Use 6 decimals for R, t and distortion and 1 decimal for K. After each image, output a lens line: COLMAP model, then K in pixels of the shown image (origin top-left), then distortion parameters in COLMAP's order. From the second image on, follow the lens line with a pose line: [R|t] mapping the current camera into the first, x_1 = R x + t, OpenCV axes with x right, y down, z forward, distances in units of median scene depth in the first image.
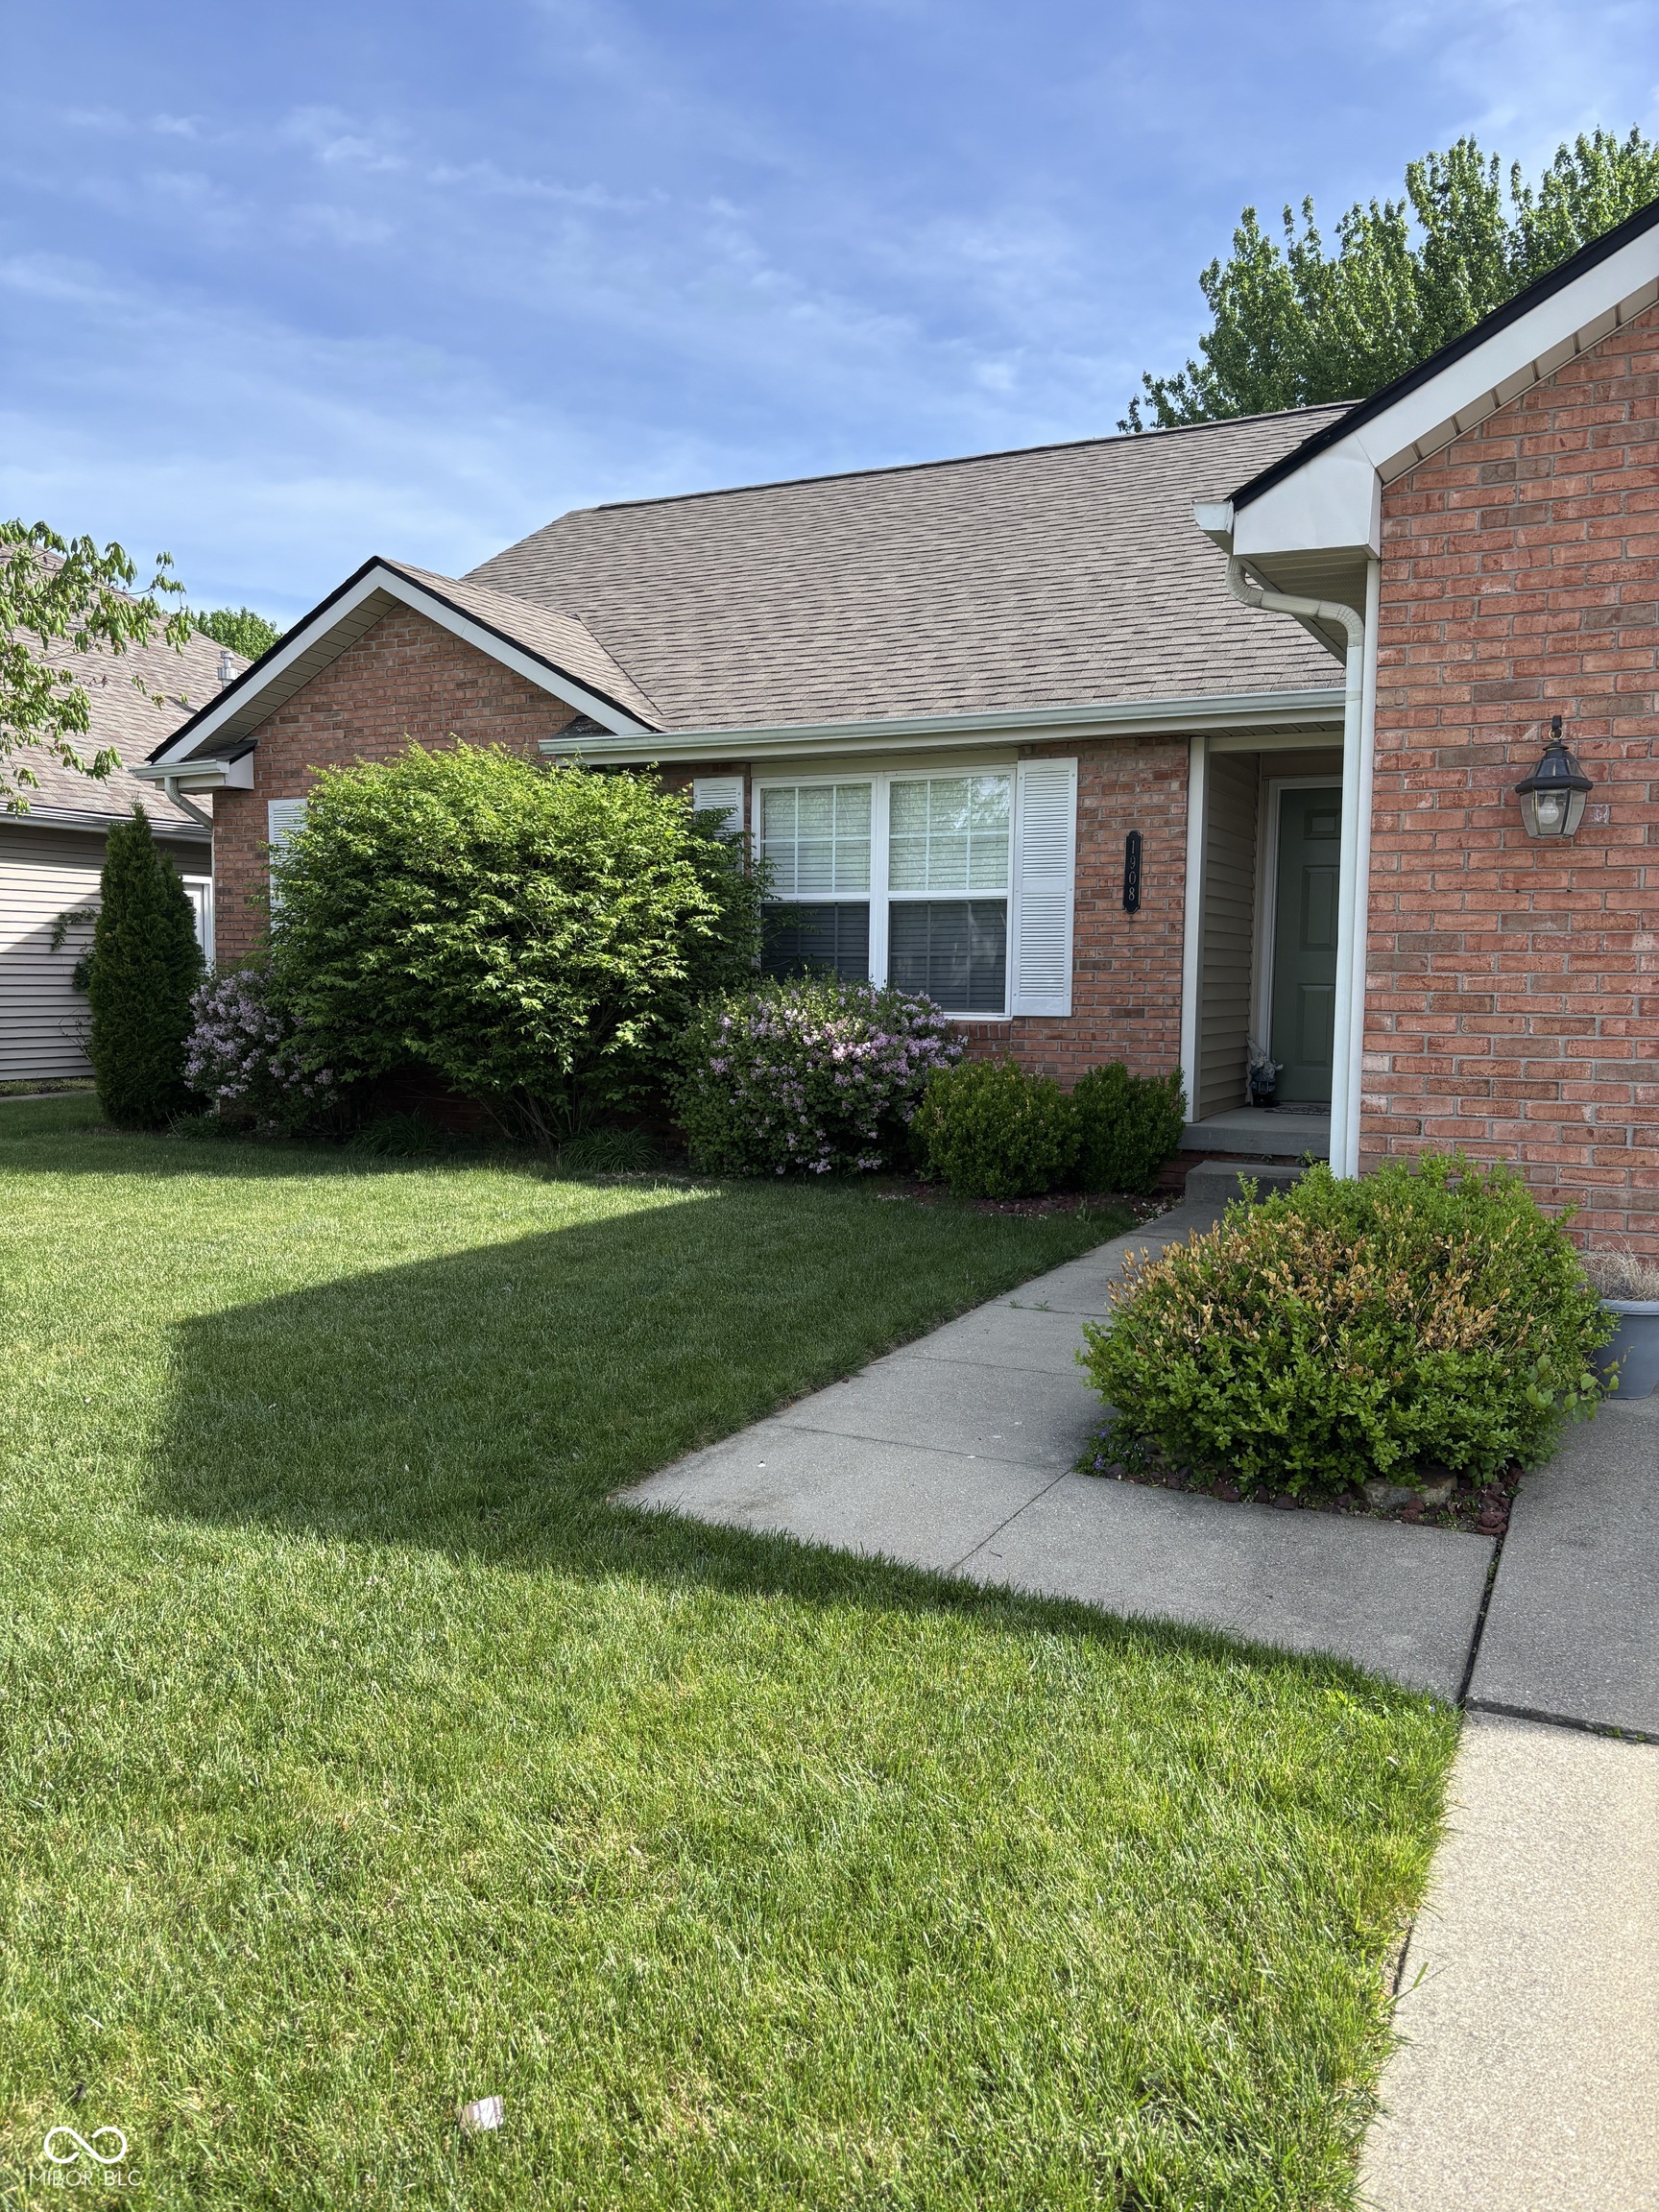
lens RADIAL K [[1697.9, 0, 818.1], [0, 1697.9, 1129.9], [0, 0, 1]] dist [0.023716, -0.000481]
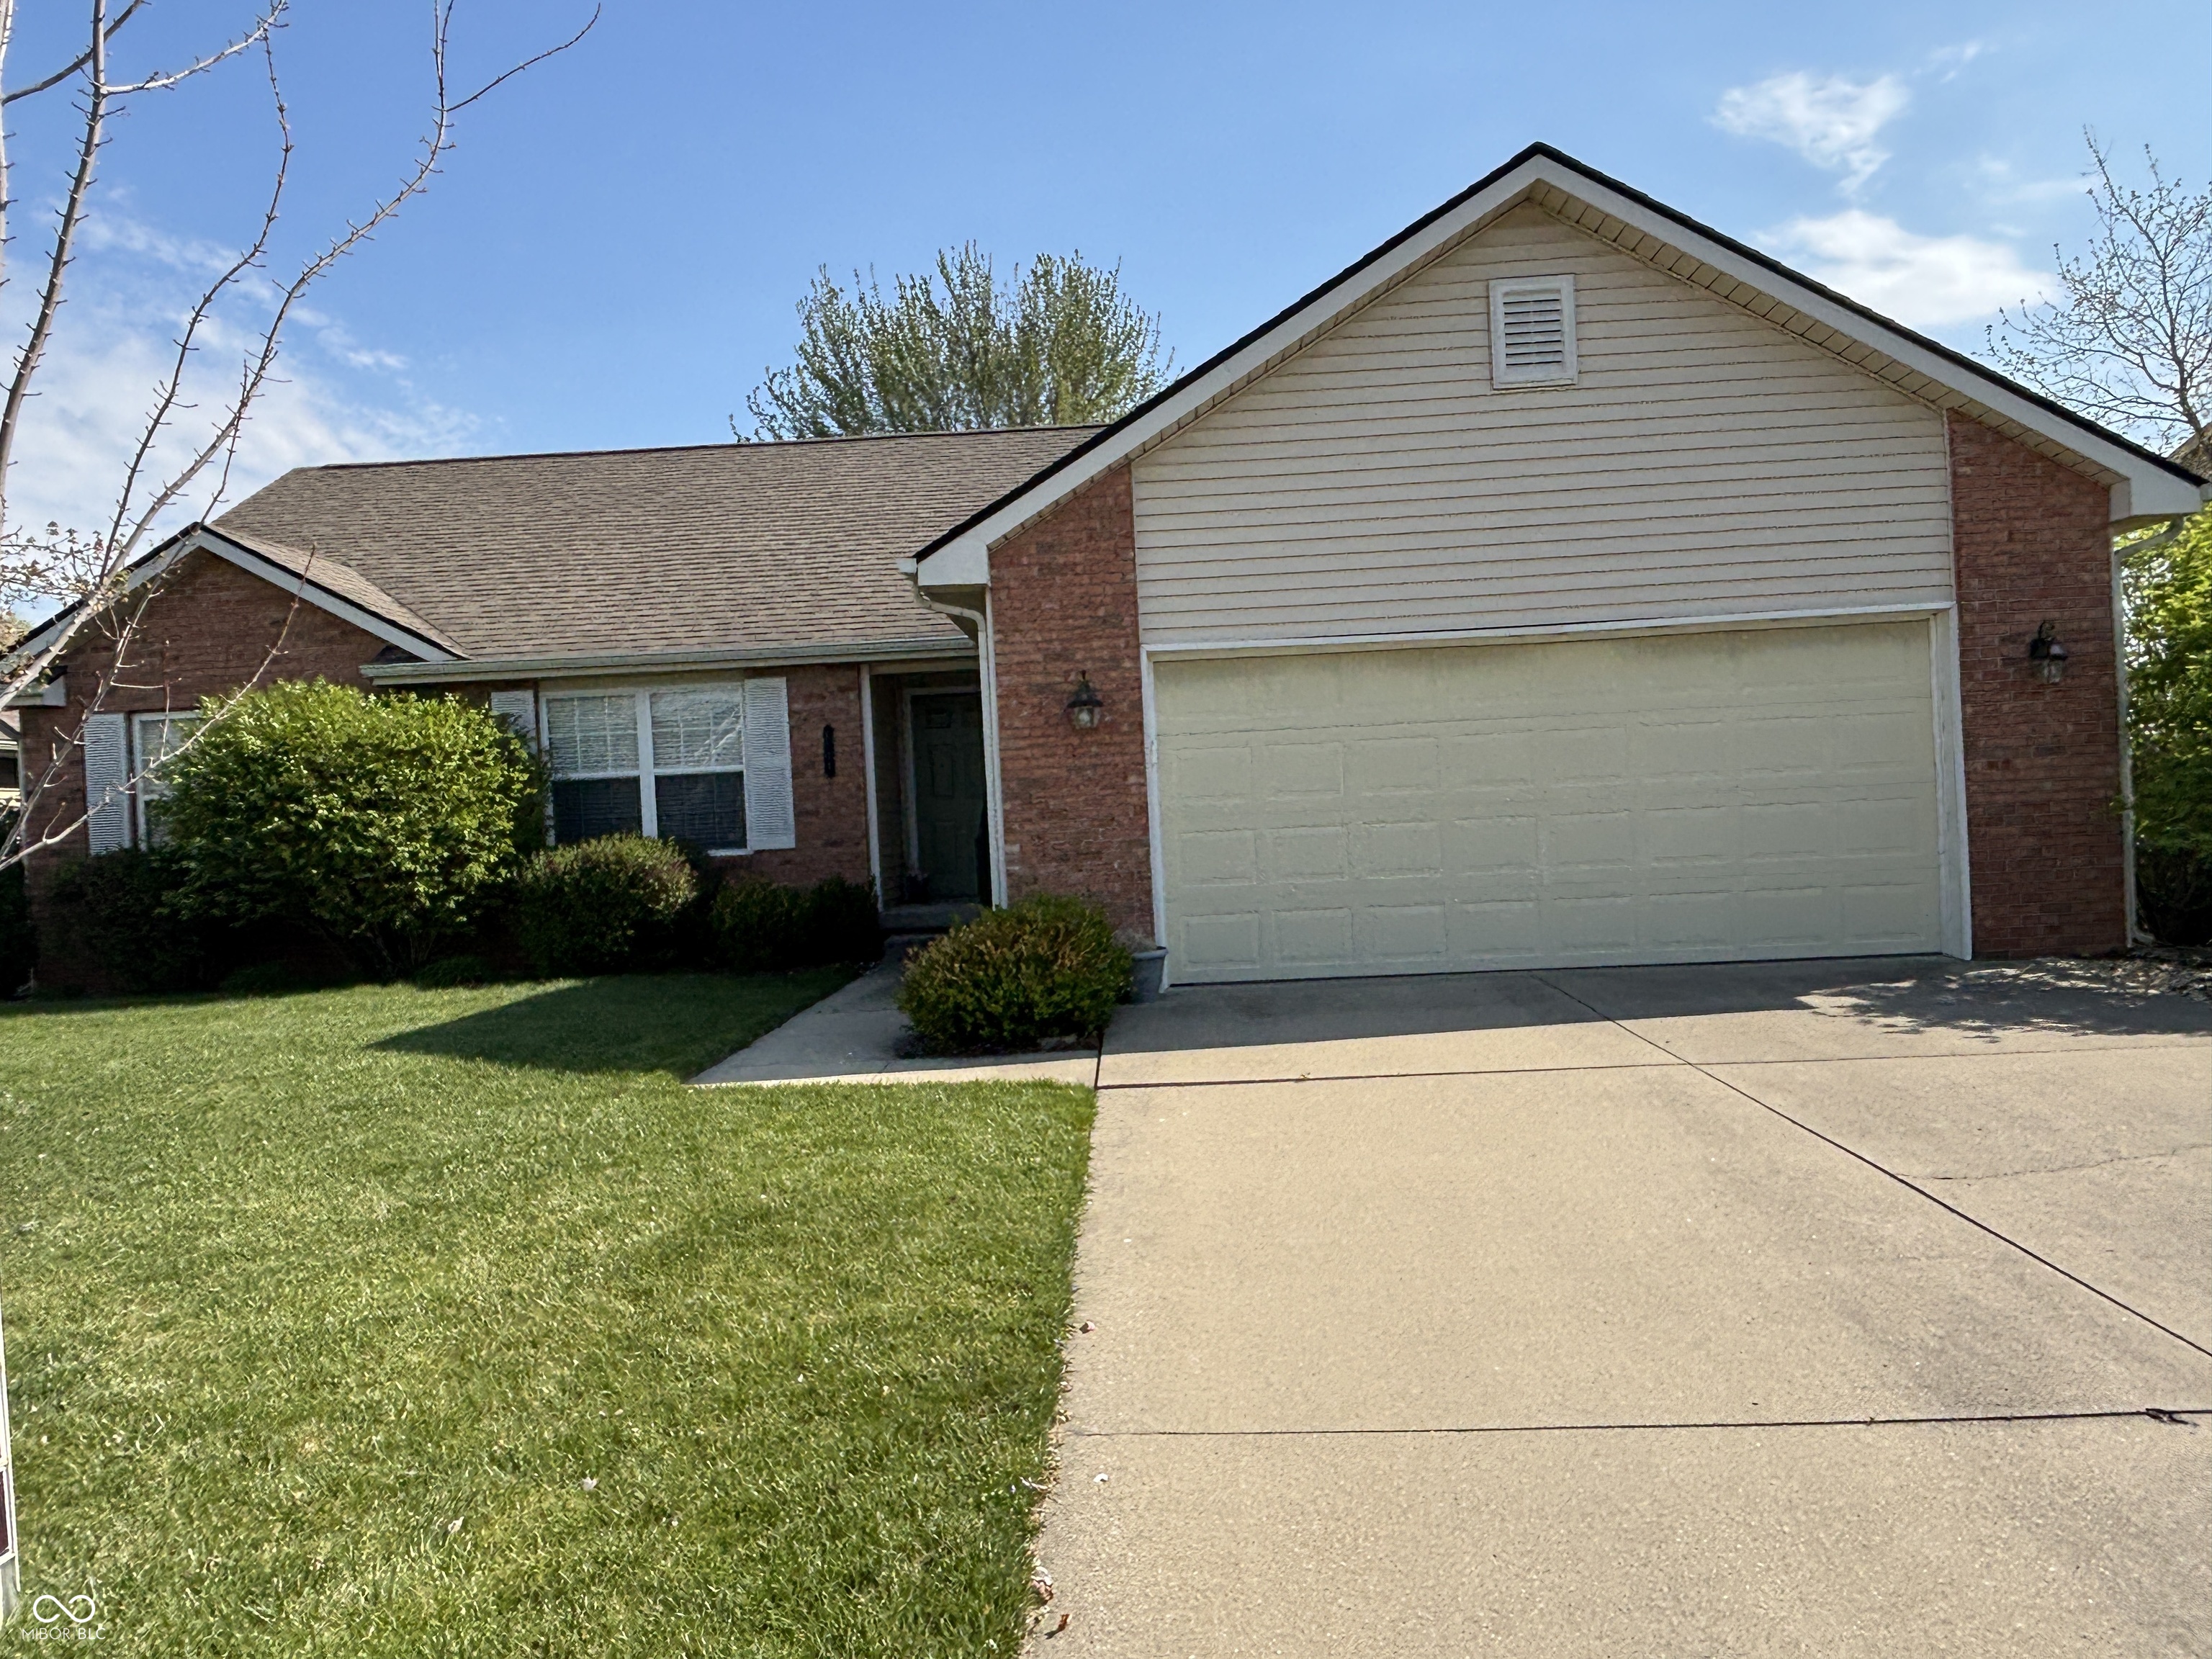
lens RADIAL K [[1479.8, 0, 1106.0], [0, 1479.8, 829.5], [0, 0, 1]] dist [-0.000609, -0.001919]
pose [[0.908270, -0.054315, 0.414845, -0.240650], [0.093426, 0.992831, -0.074559, 0.067151], [-0.407821, 0.106477, 0.906832, -0.497326]]
